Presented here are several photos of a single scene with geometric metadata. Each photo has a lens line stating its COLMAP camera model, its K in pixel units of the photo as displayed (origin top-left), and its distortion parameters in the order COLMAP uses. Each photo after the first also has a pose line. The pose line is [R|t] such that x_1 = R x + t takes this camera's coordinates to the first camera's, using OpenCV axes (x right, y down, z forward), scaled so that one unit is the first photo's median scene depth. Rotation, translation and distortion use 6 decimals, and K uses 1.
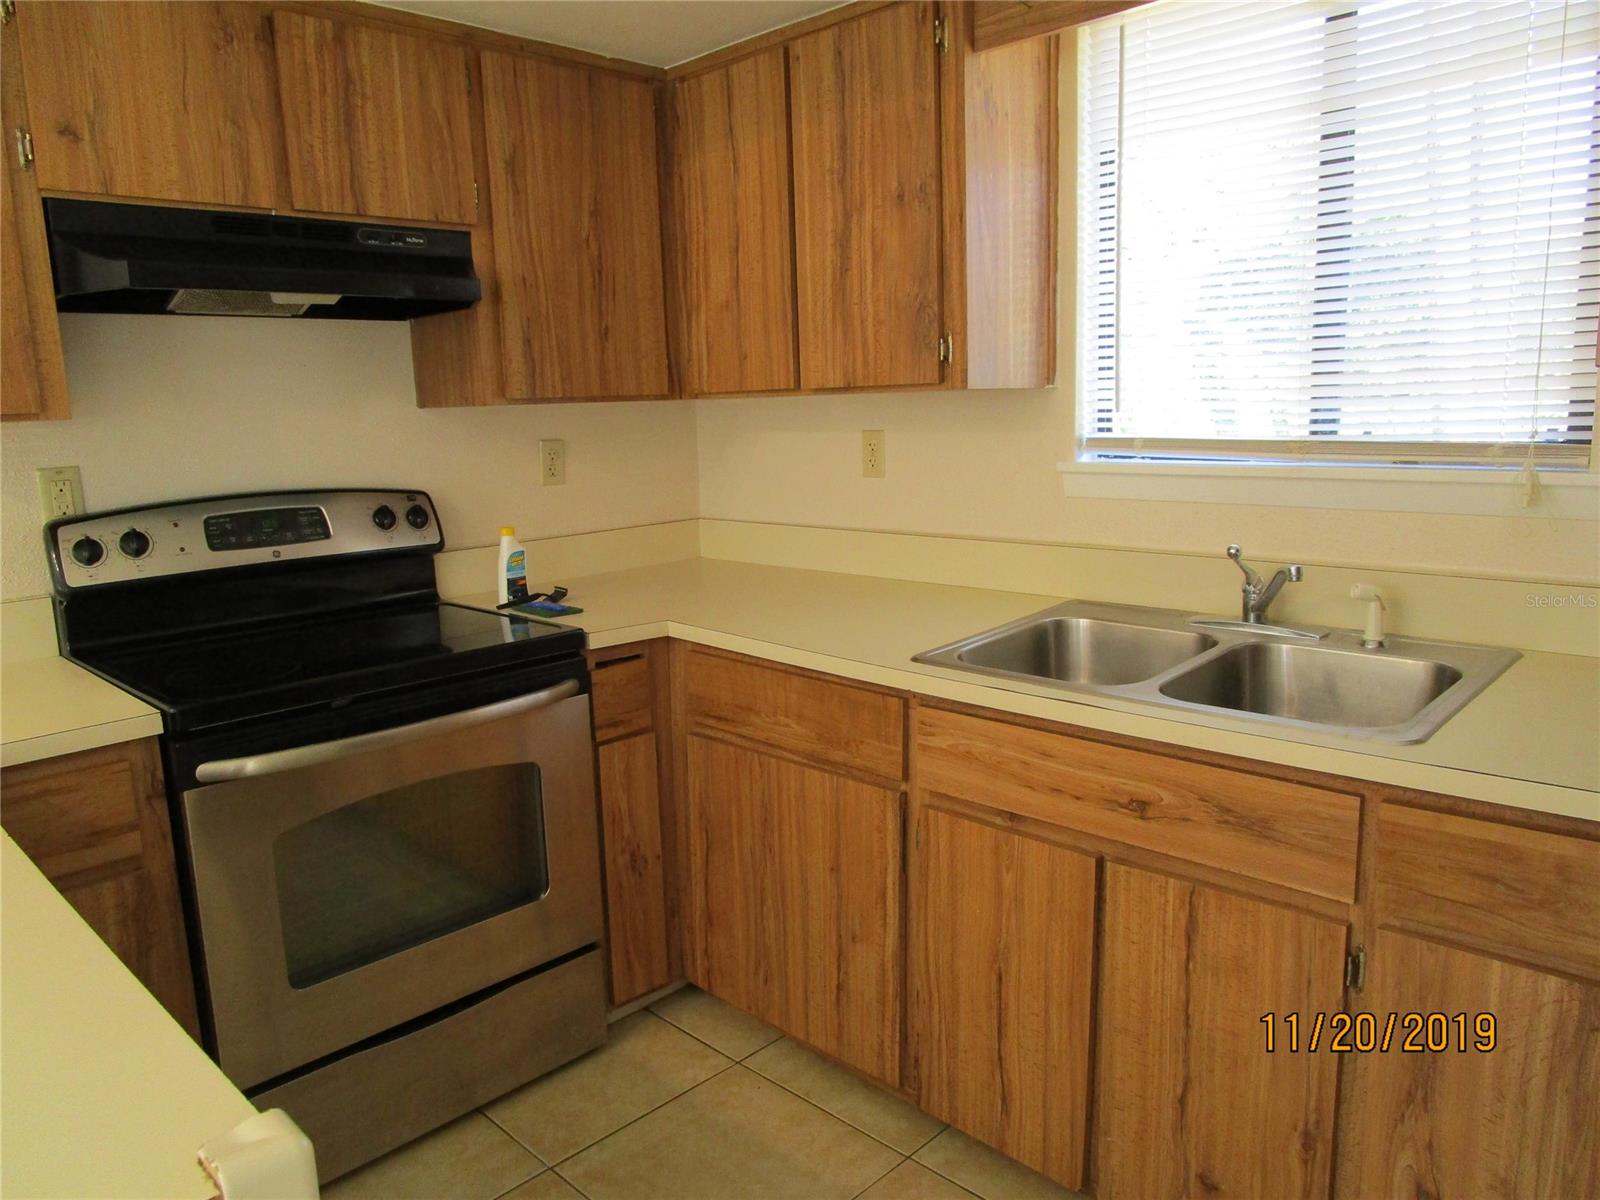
lens RADIAL K [[1134.4, 0, 795.1], [0, 1134.4, 606.2], [0, 0, 1]] dist [-0.028915, 0.010220]
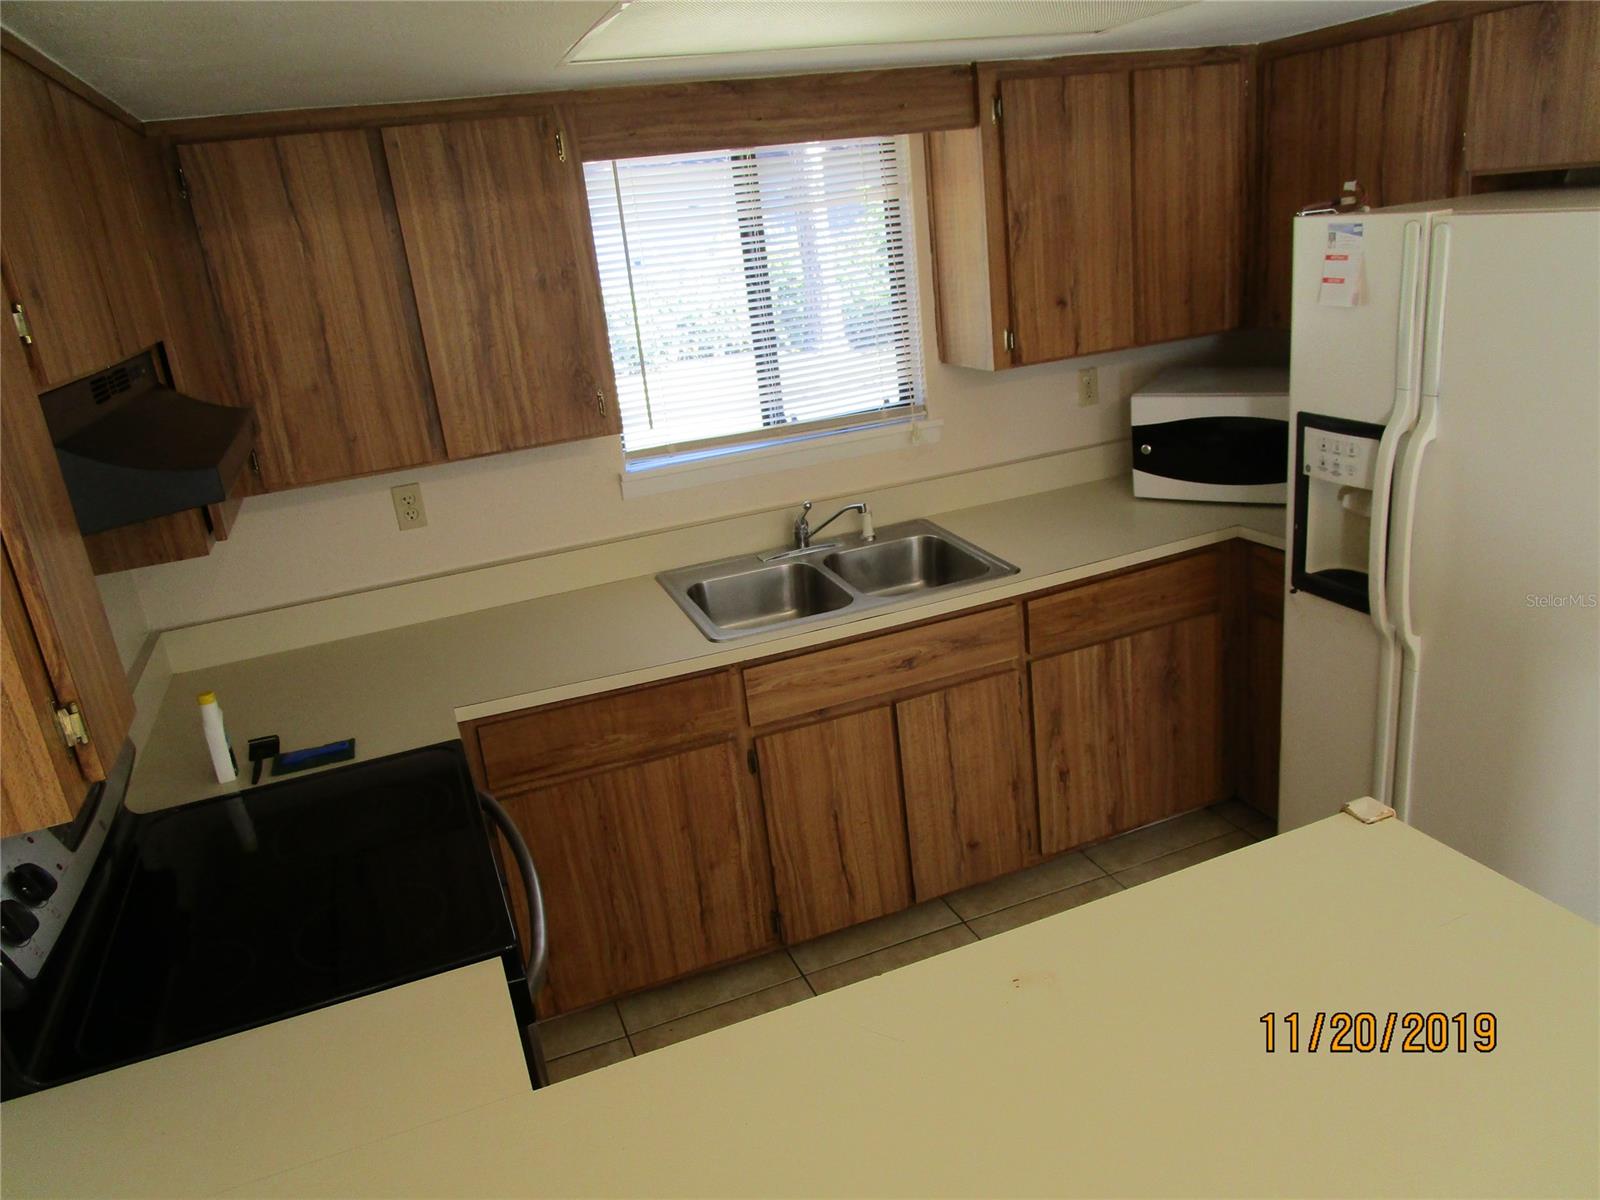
lens RADIAL K [[1134.4, 0, 795.1], [0, 1134.4, 606.2], [0, 0, 1]] dist [-0.028915, 0.010220]
pose [[0.410586, -0.309151, 0.857814, -0.915355], [0.251955, 0.942607, 0.219114, -0.241561], [-0.876320, 0.126166, 0.464914, 0.281516]]
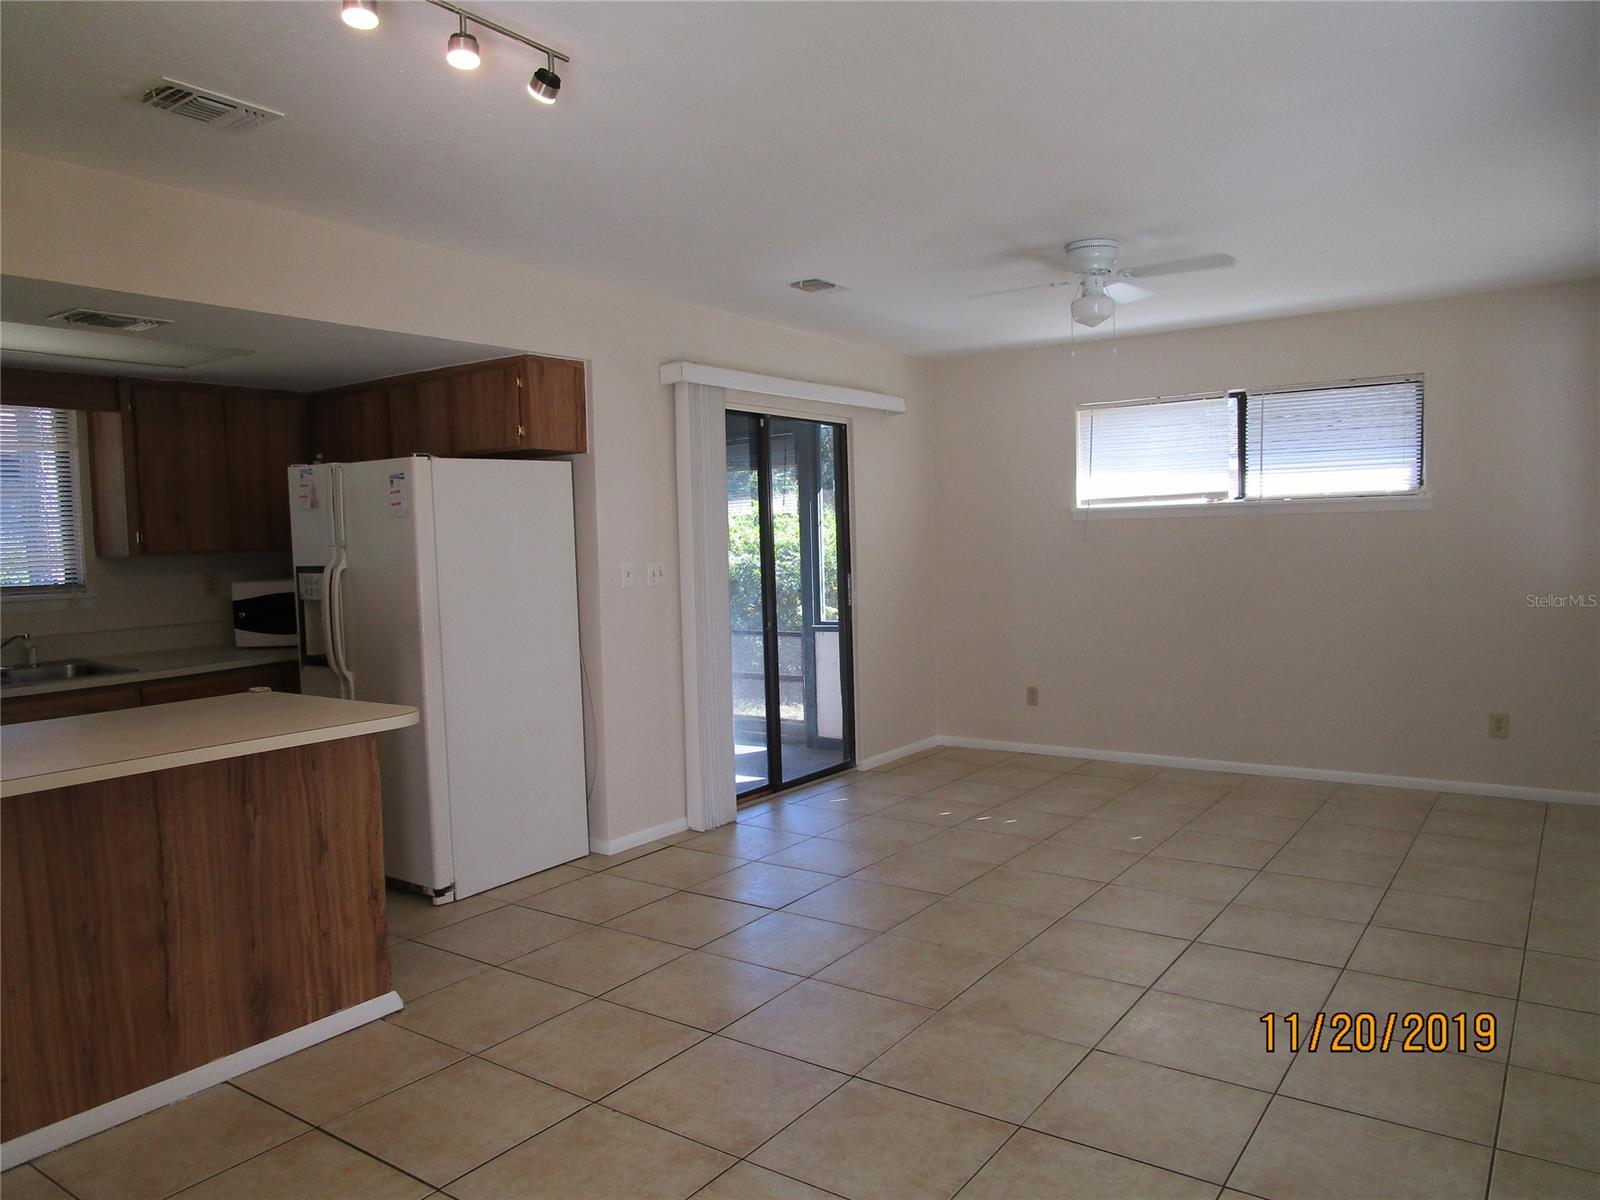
lens RADIAL K [[1134.4, 0, 795.1], [0, 1134.4, 606.2], [0, 0, 1]] dist [-0.028915, 0.010220]
pose [[-0.159981, -0.023465, 0.986841, -1.932915], [0.207962, 0.976479, 0.056932, 0.099834], [-0.964965, 0.214334, -0.151338, -0.233776]]
